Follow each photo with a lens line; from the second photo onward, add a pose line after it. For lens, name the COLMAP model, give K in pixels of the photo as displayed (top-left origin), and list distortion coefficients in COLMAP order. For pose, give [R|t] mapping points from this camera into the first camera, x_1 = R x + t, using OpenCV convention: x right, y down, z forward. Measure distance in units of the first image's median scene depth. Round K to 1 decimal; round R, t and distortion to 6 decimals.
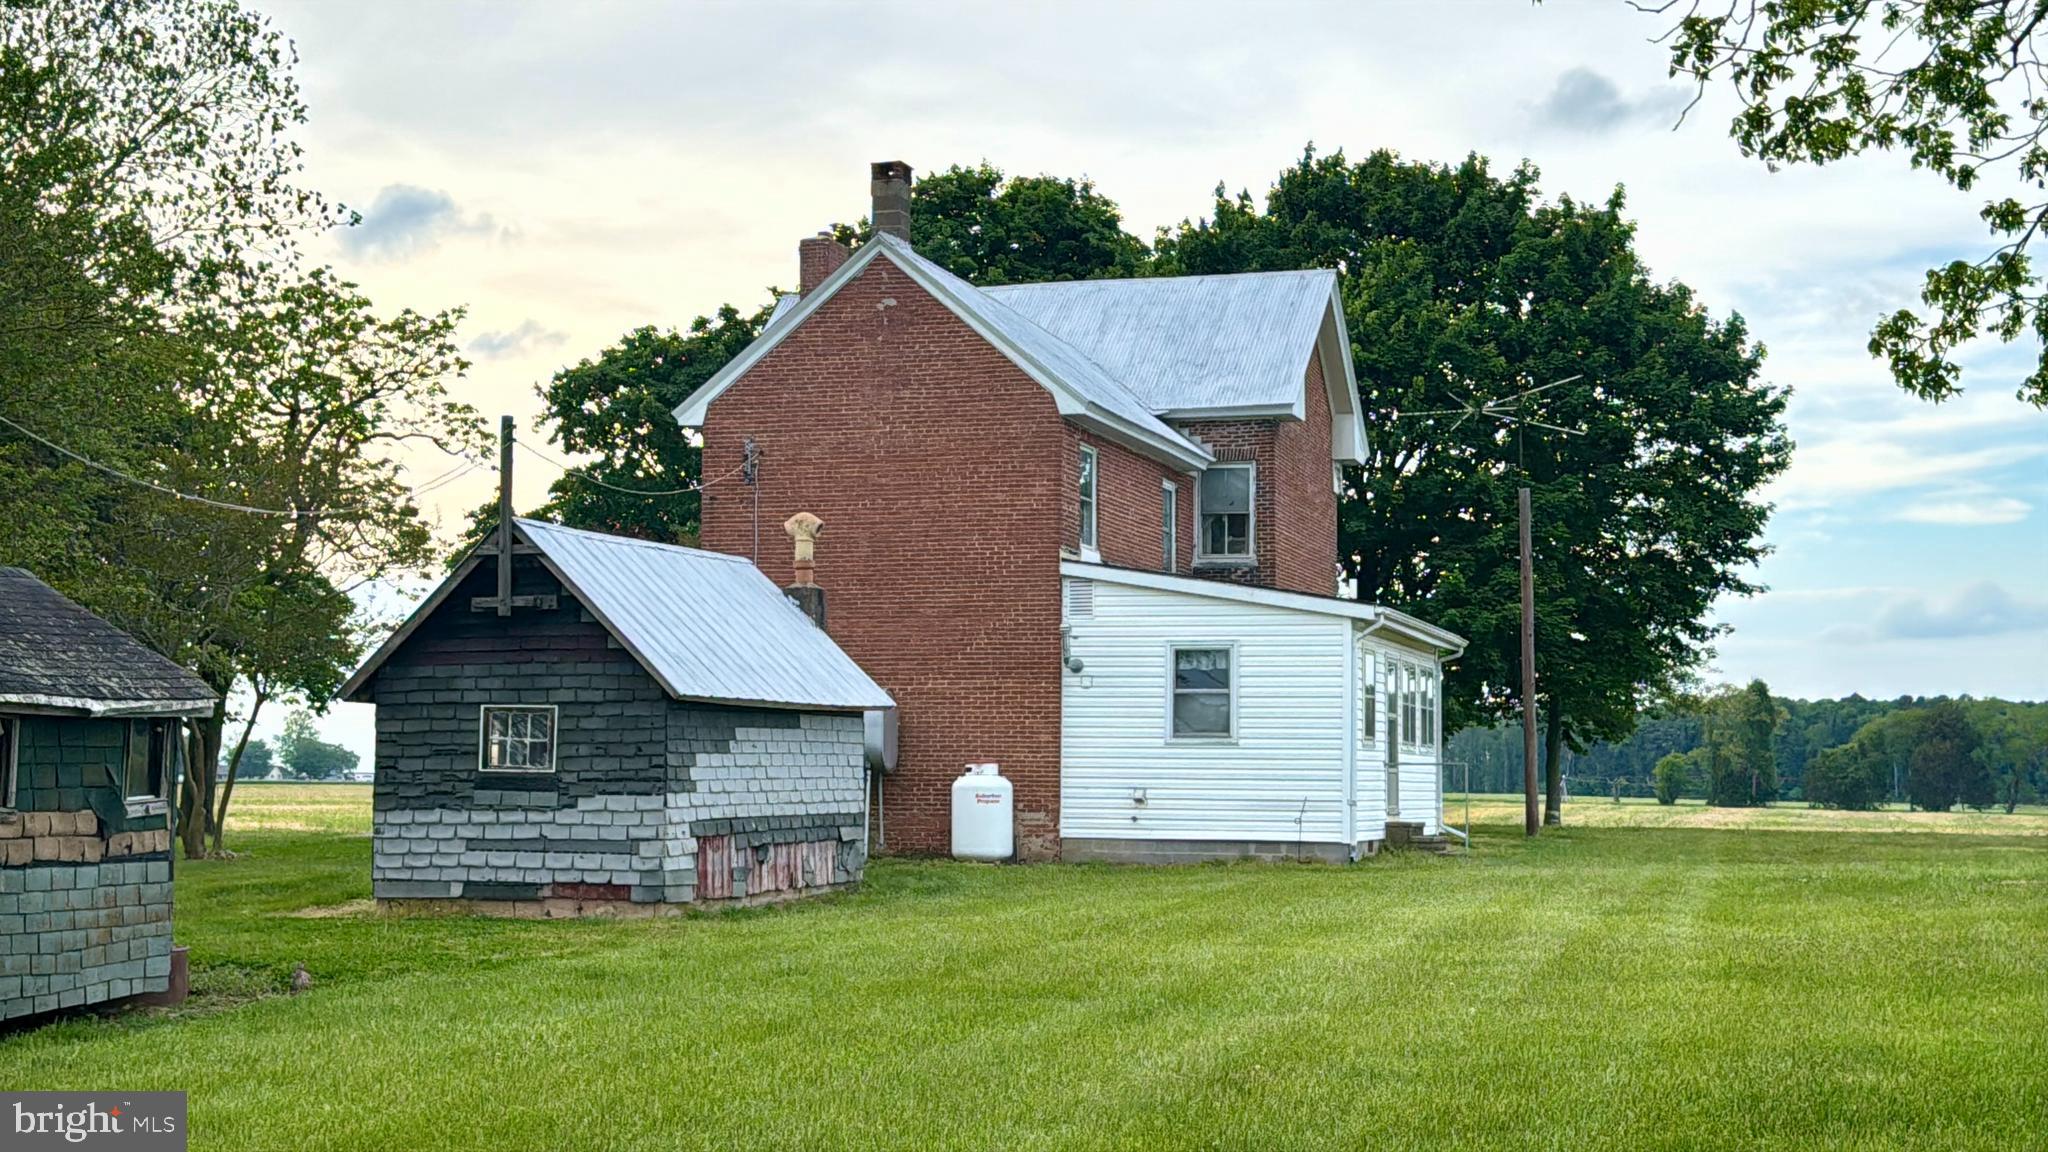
lens RADIAL K [[2930.2, 0, 1024.0], [0, 2930.2, 576.0], [0, 0, 1]] dist [-0.013640, 0.000670]
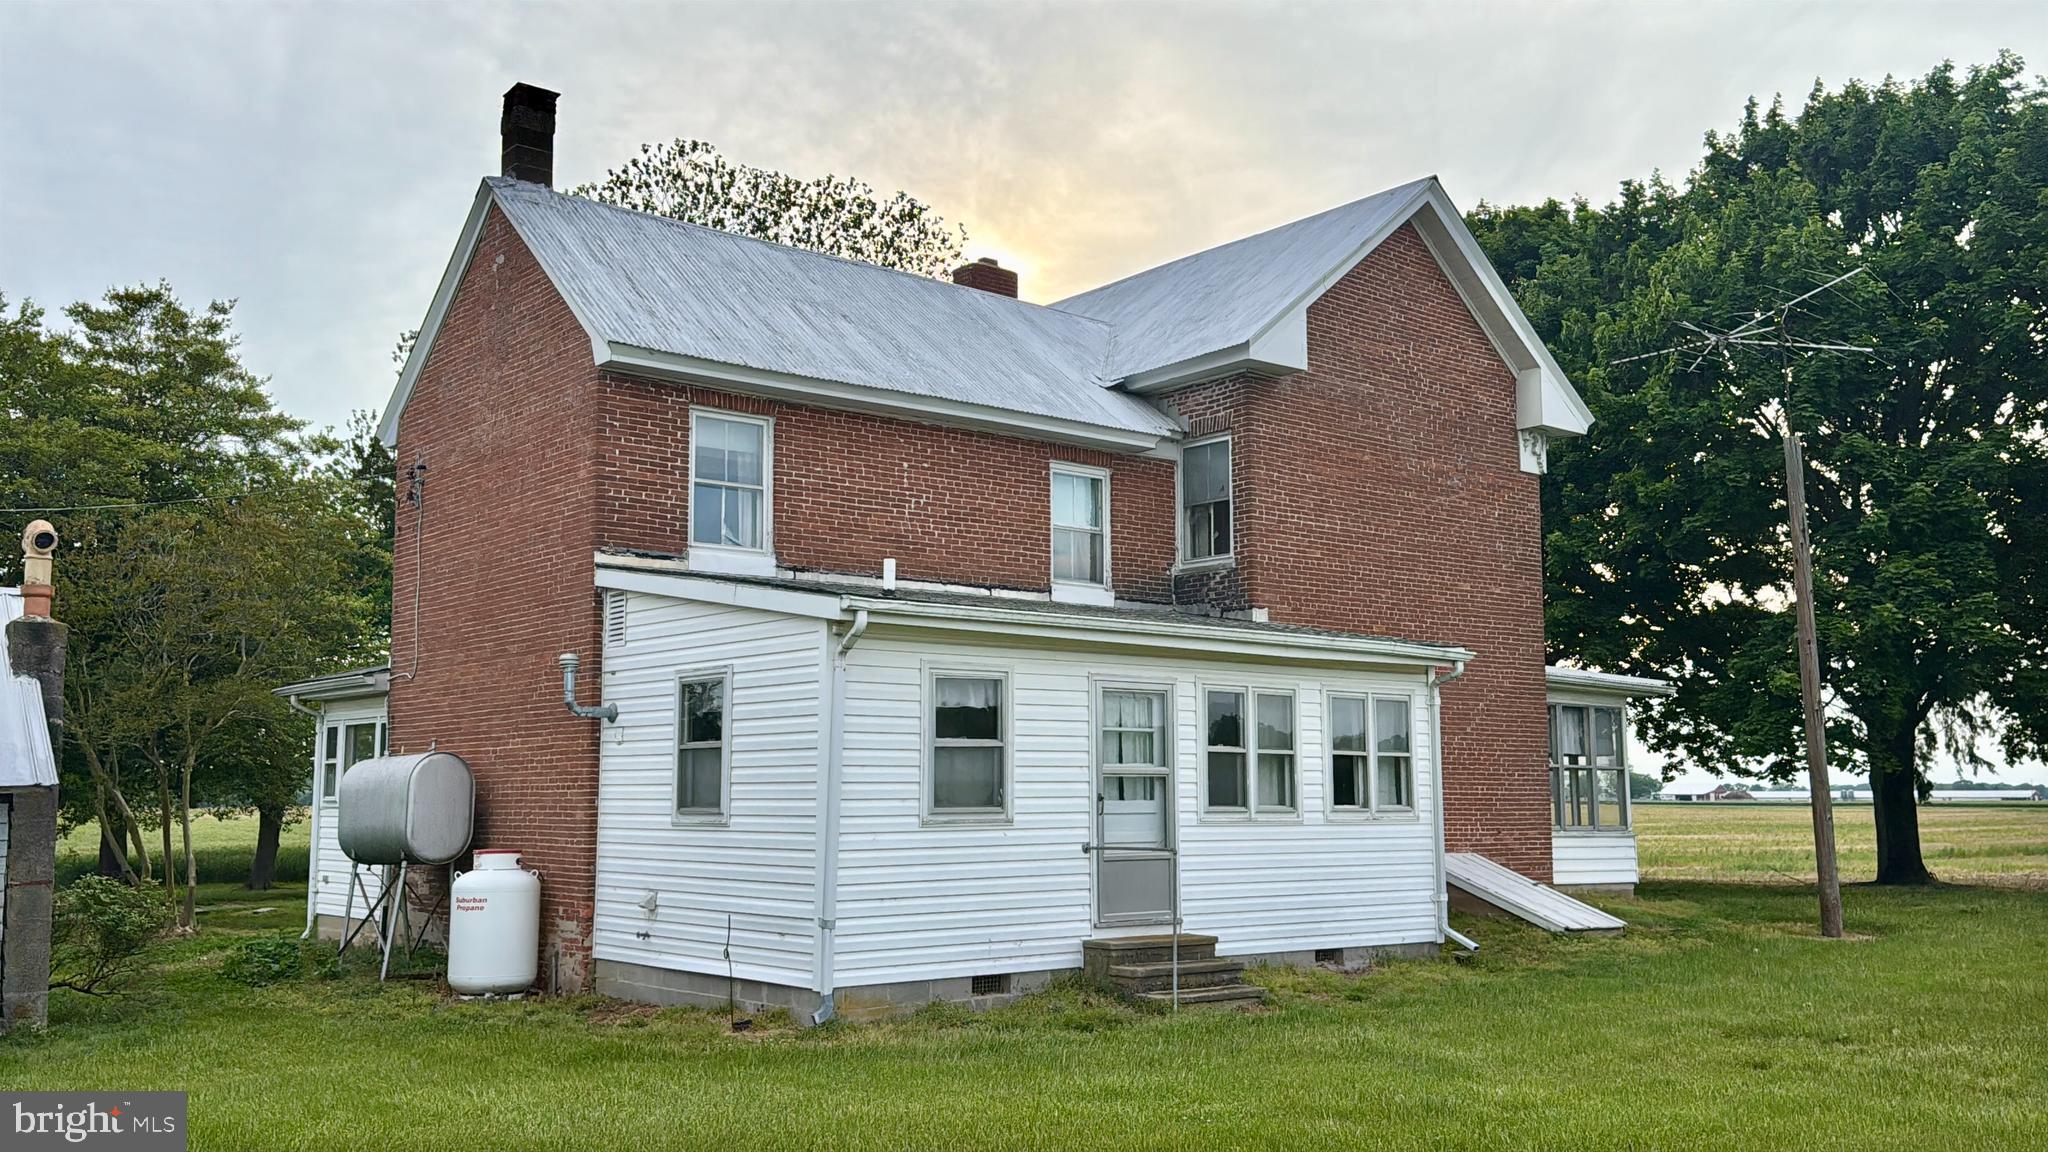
lens RADIAL K [[1868.1, 0, 1024.0], [0, 1868.1, 576.0], [0, 0, 1]] dist [0.081118, -0.003691]
pose [[0.839021, -0.077396, -0.538566, 0.350425], [0.051965, 0.996705, -0.062277, 0.031238], [0.541611, 0.024265, 0.840279, 0.674395]]
